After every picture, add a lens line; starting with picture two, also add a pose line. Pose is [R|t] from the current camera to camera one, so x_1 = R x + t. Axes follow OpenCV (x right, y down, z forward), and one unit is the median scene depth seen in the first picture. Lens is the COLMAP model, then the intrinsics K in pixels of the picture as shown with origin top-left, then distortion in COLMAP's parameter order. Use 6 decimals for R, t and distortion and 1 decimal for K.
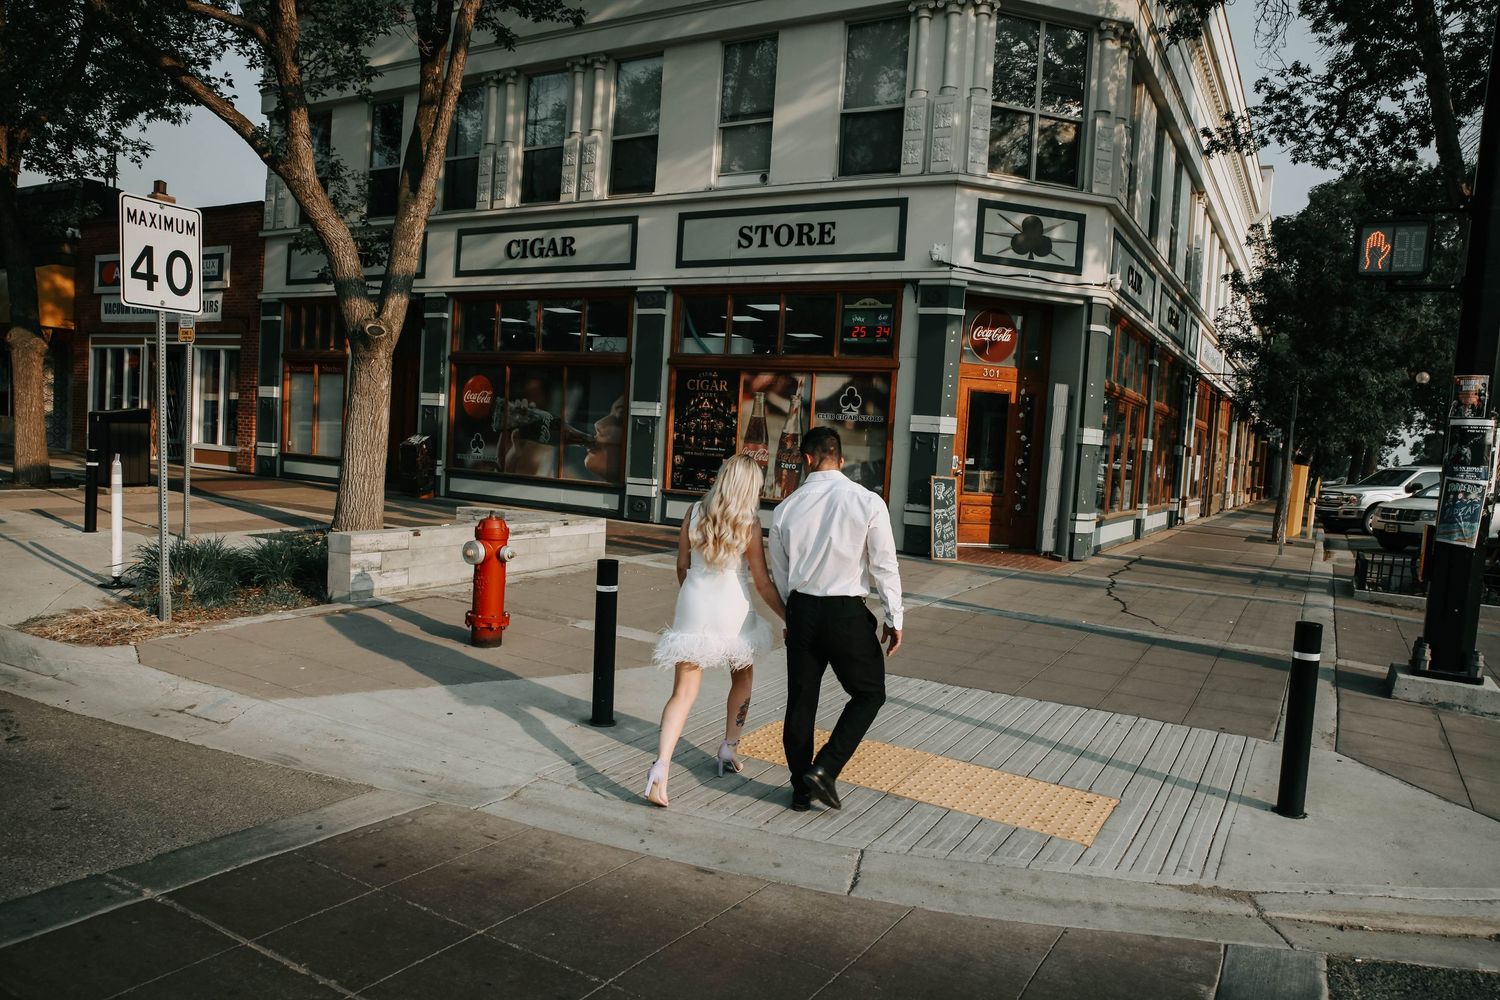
lens RADIAL K [[1019.7, 0, 749.2], [0, 1019.7, 507.4], [0, 0, 1]] dist [-0.110909, 0.085961]
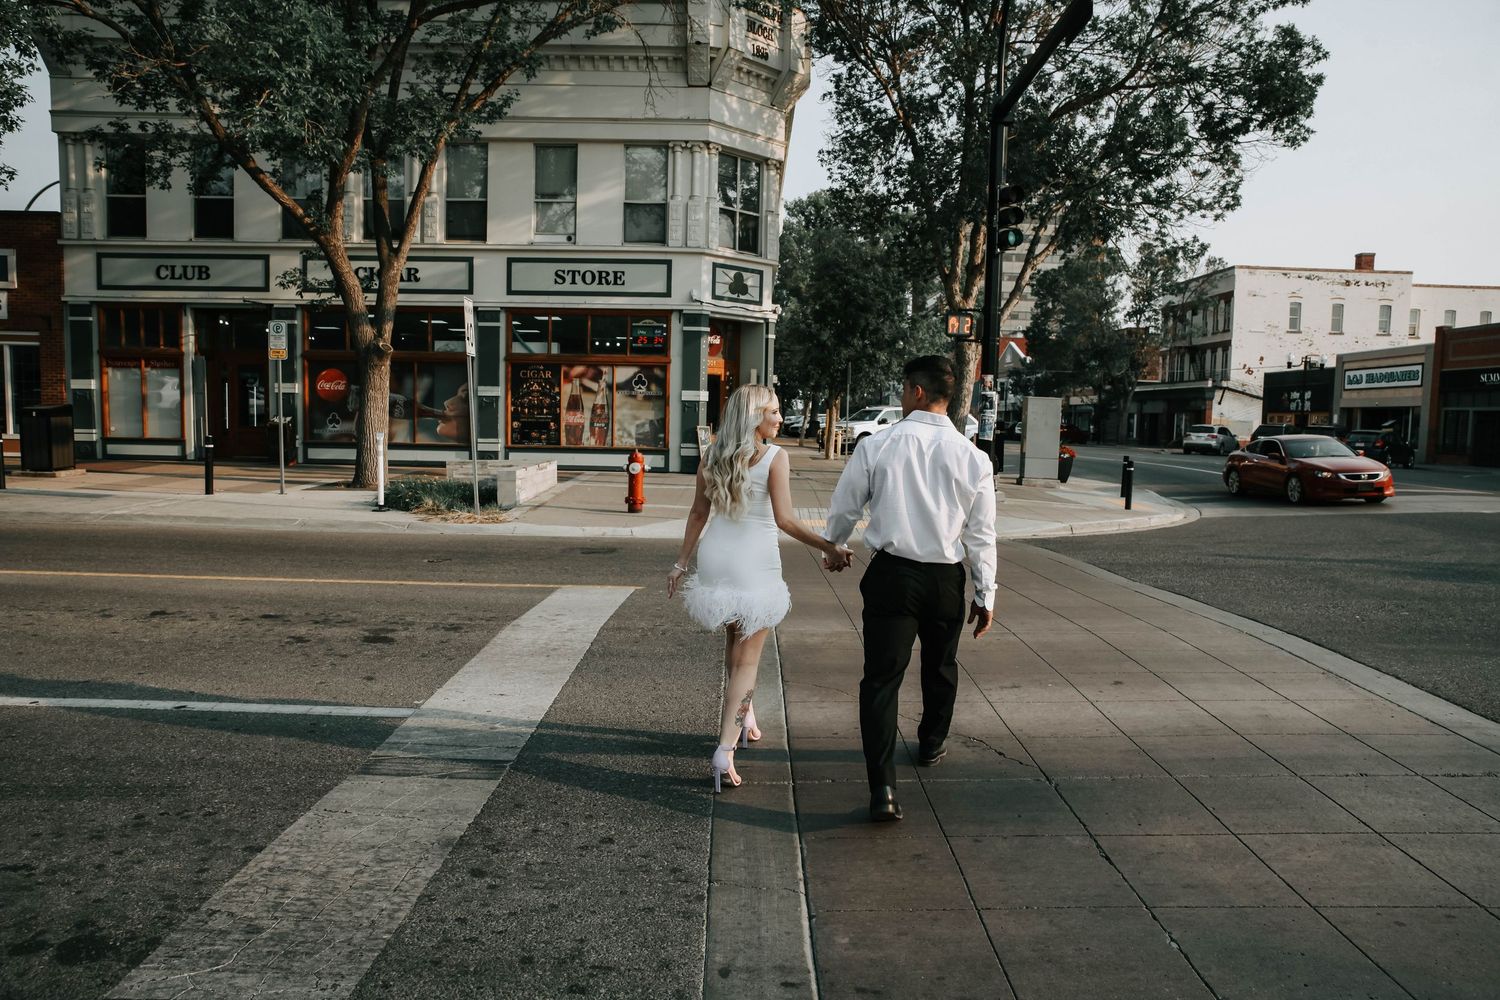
lens RADIAL K [[1019.7, 0, 749.2], [0, 1019.7, 507.4], [0, 0, 1]] dist [-0.110909, 0.085961]
pose [[0.864387, -0.087091, 0.495228, -0.543393], [0.065614, 0.996001, 0.060634, 0.006406], [-0.498528, -0.019917, 0.866645, -0.475110]]
